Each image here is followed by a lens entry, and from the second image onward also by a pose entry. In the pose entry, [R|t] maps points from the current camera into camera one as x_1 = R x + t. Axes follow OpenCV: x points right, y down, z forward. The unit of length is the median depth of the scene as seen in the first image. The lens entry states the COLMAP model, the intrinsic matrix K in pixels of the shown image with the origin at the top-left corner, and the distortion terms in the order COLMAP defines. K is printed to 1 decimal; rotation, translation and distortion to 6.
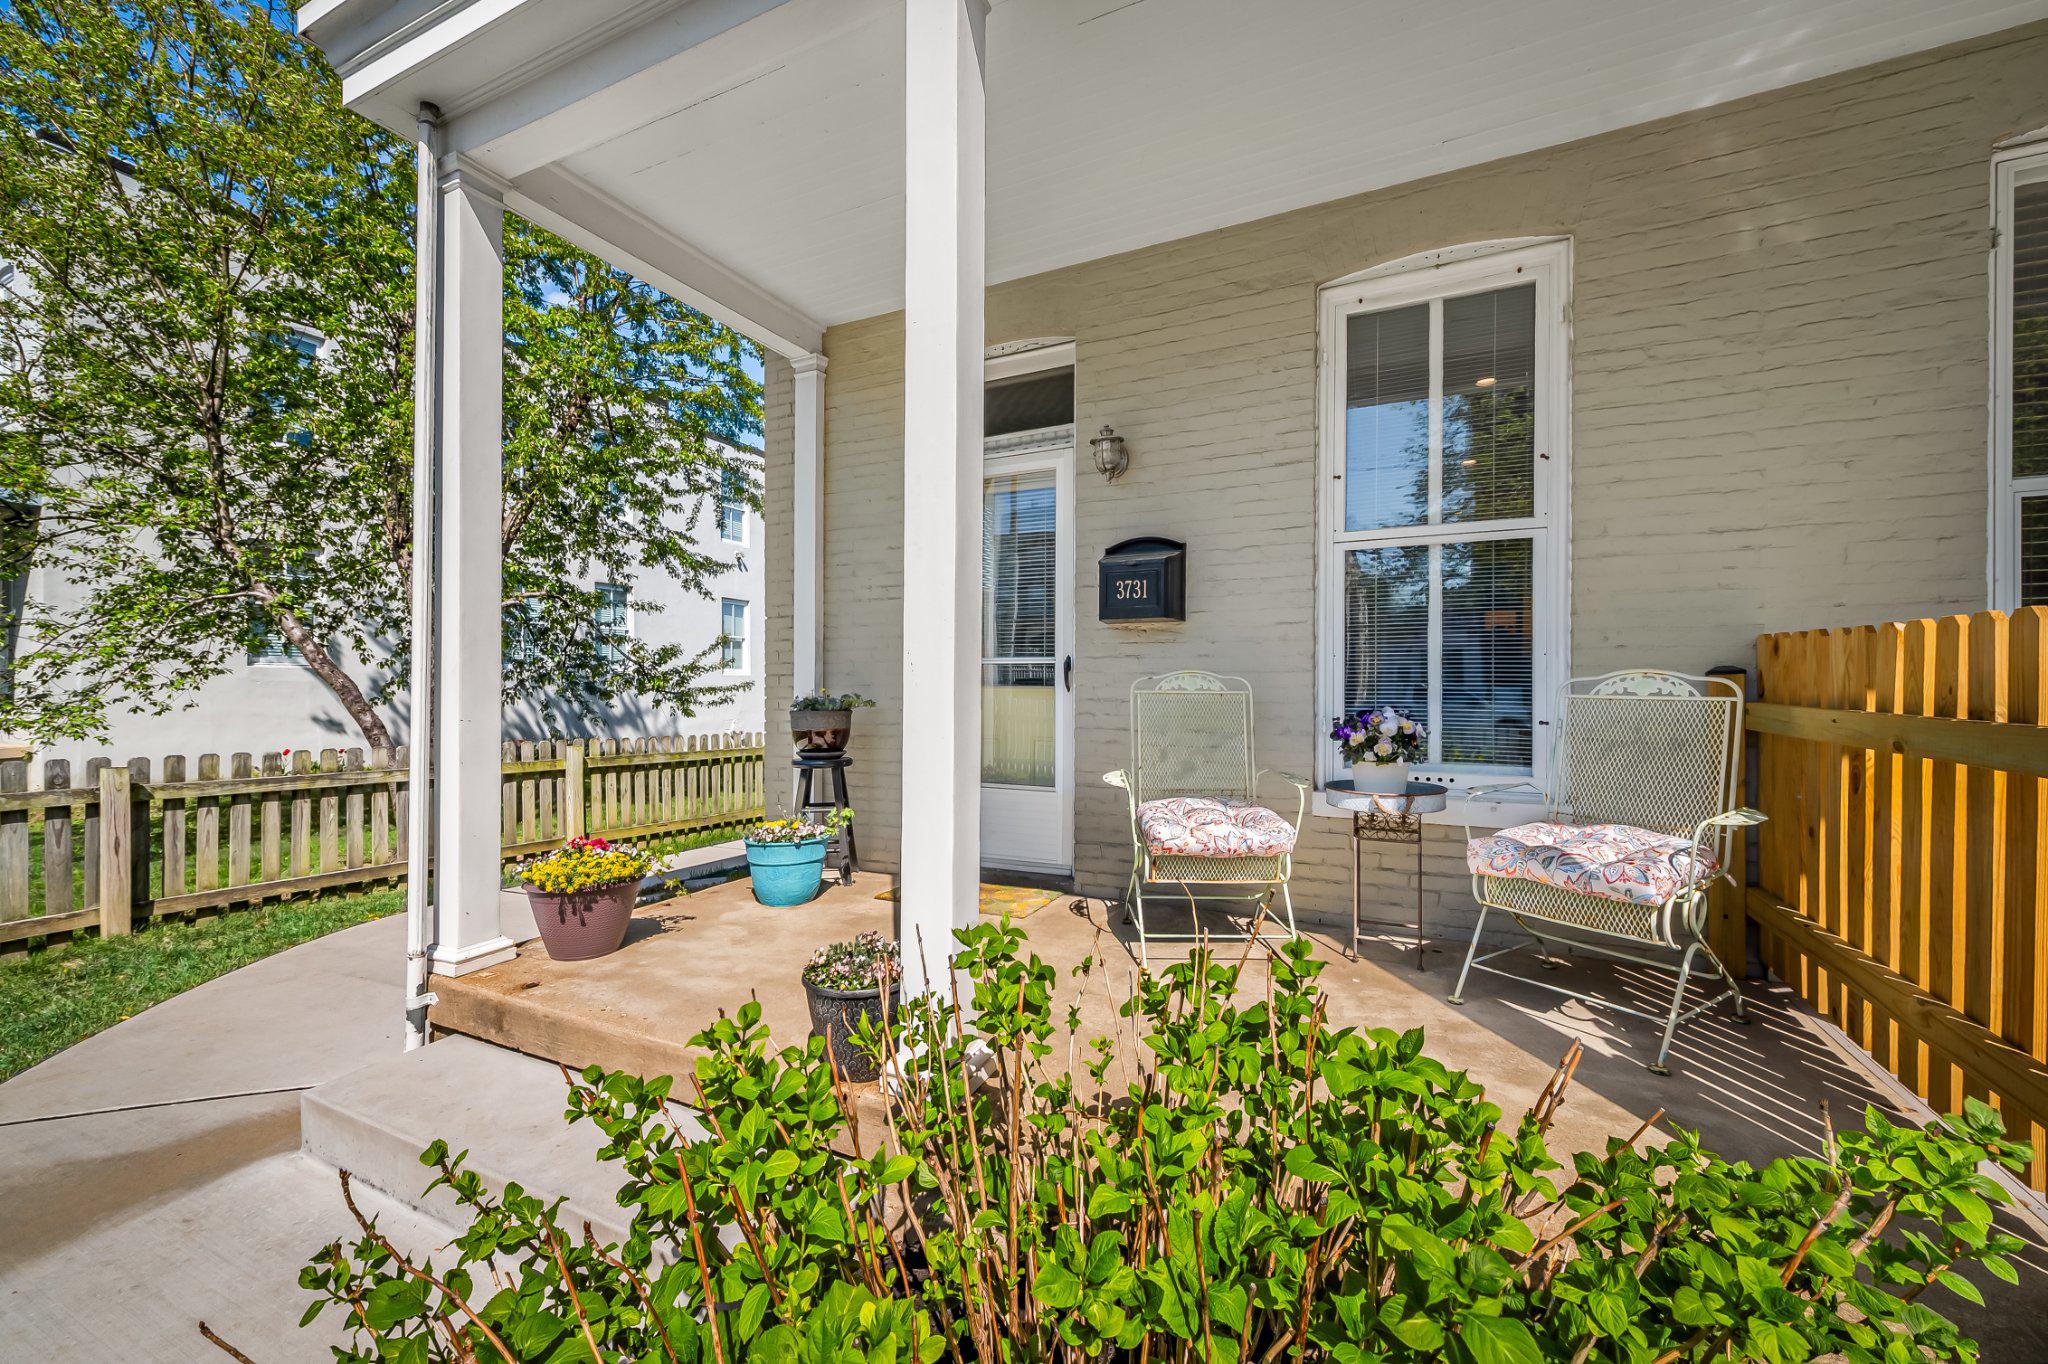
lens RADIAL K [[810.1, 0, 1026.5], [0, 810.1, 686.4], [0, 0, 1]] dist [0.007741, -0.000543]
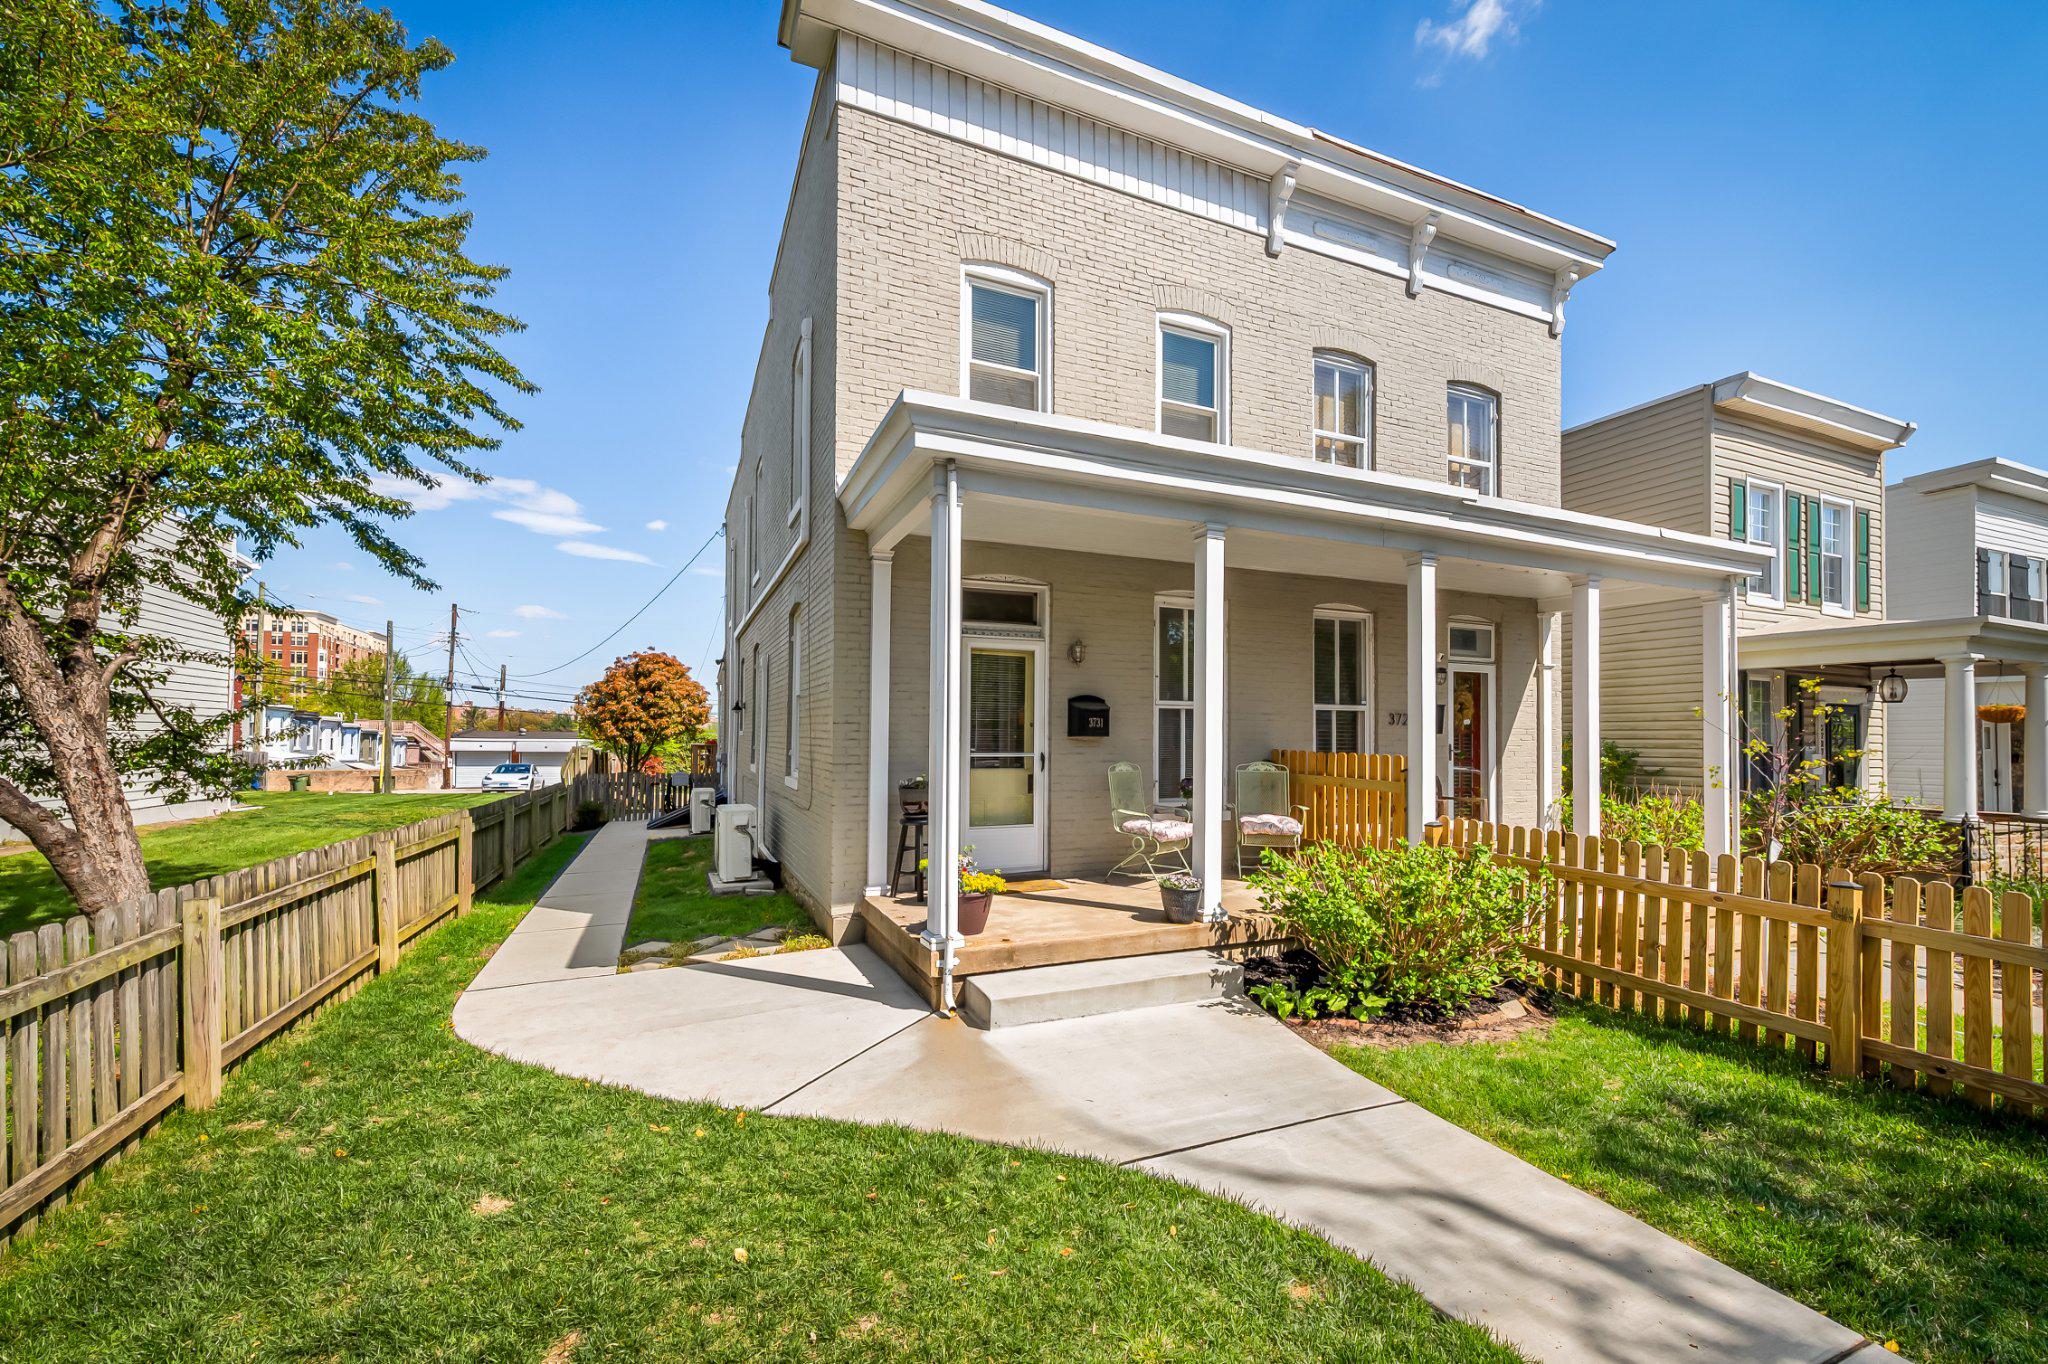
lens RADIAL K [[810.1, 0, 1032.1], [0, 810.1, 738.6], [0, 0, 1]] dist [0.007741, -0.000543]
pose [[0.646108, 0.002065, 0.763243, -1.548885], [-0.002633, 0.999996, -0.000476, -0.078265], [-0.763242, -0.001702, 0.646111, -0.207205]]
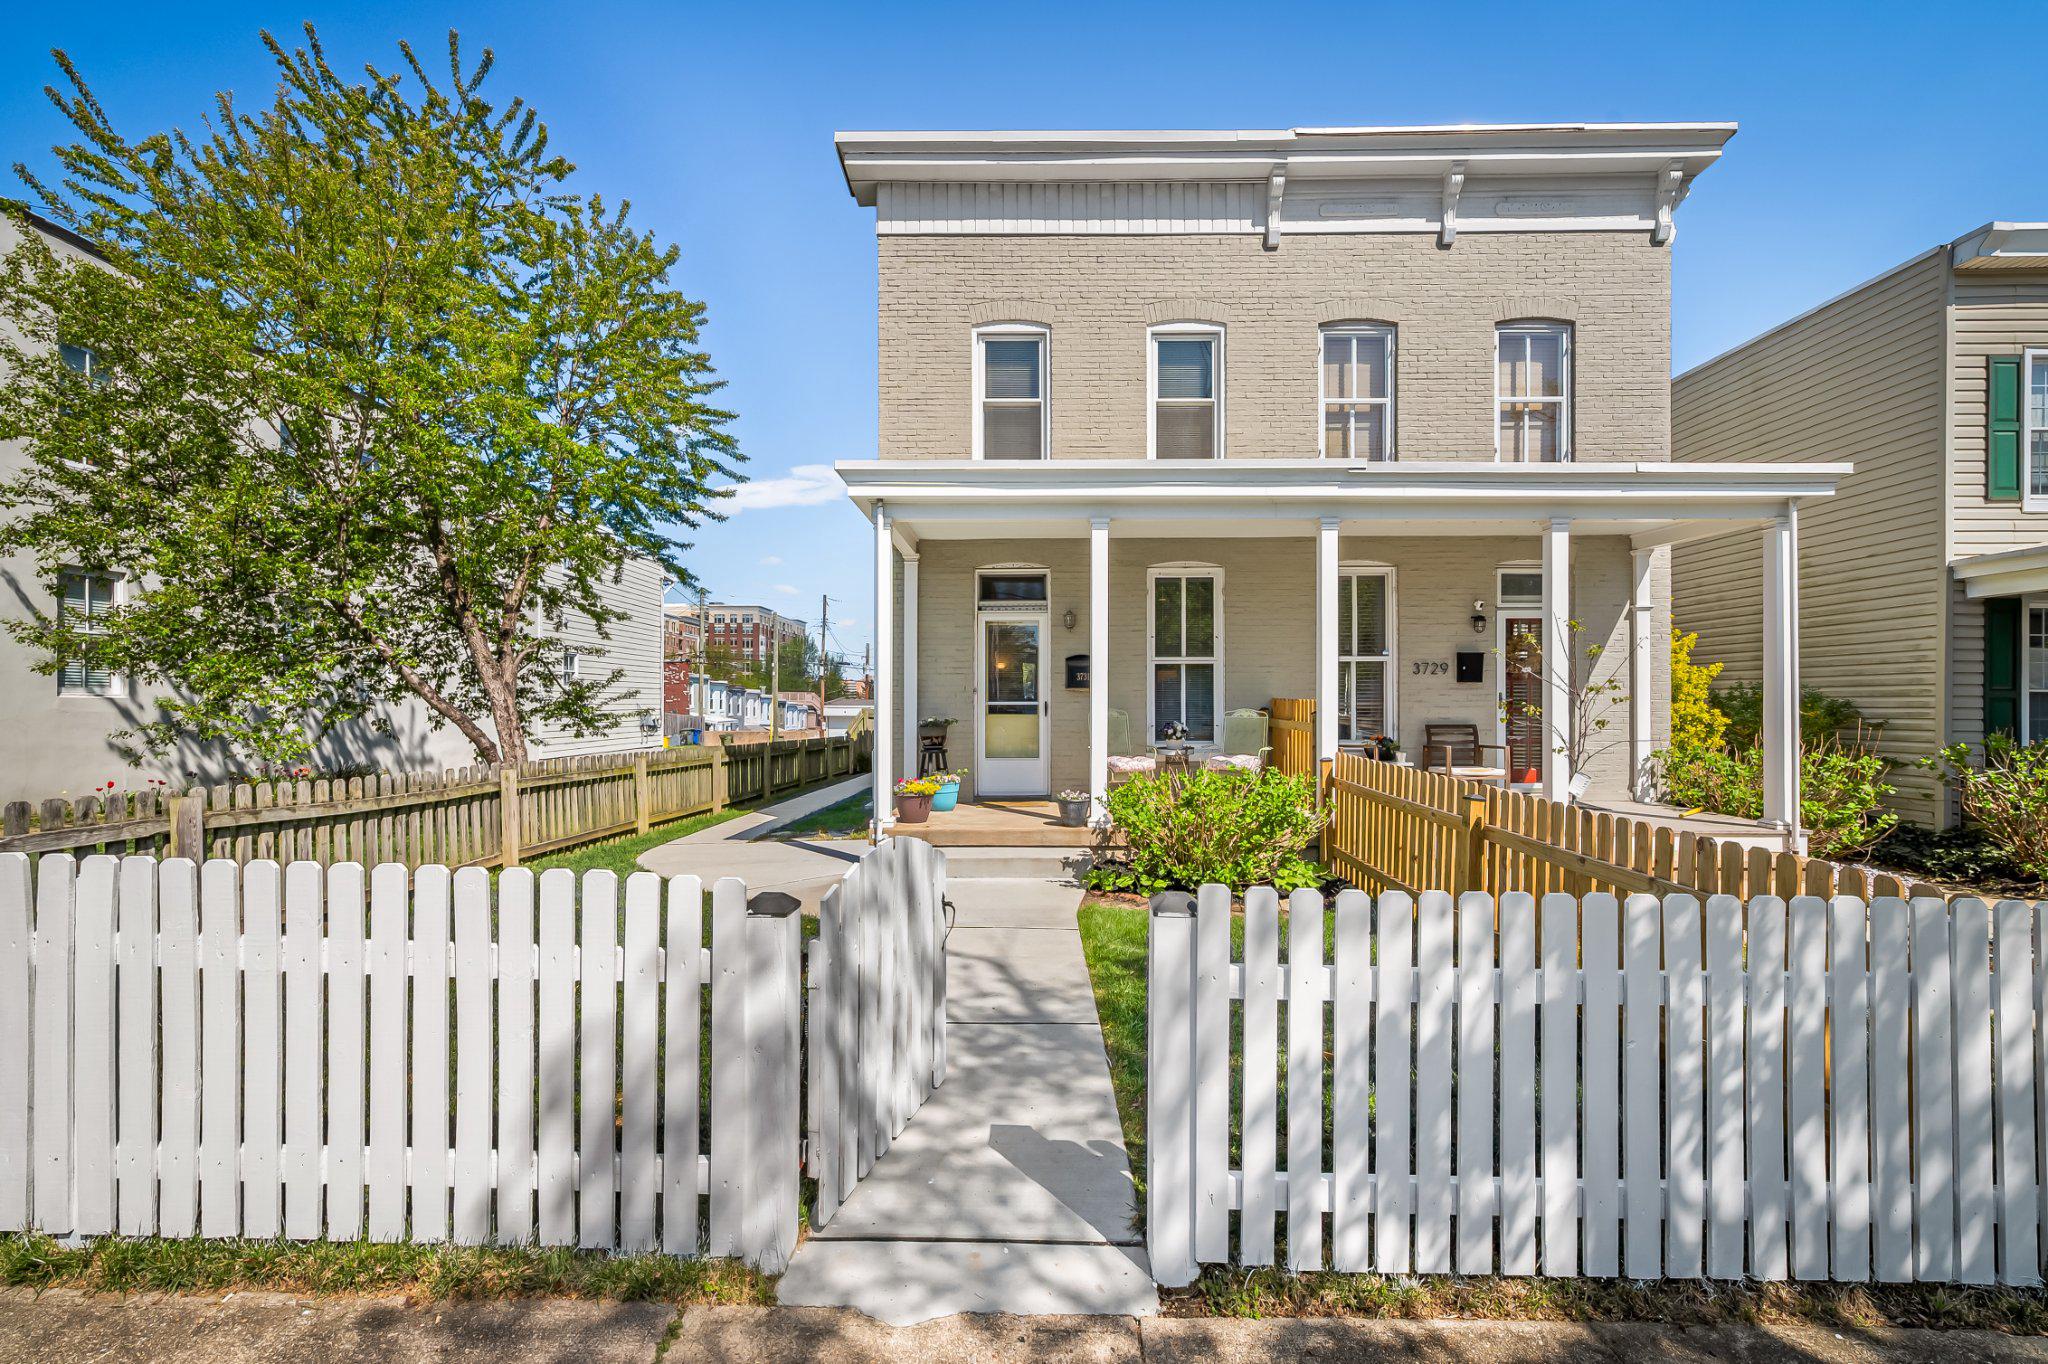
lens RADIAL K [[836.8, 0, 1033.7], [0, 836.8, 715.5], [0, 0, 1]] dist [0.007070, -0.000932]
pose [[0.894275, -0.011070, 0.447381, -1.190980], [0.004889, 0.999876, 0.014968, -0.038048], [-0.447491, -0.011199, 0.894218, -1.289261]]
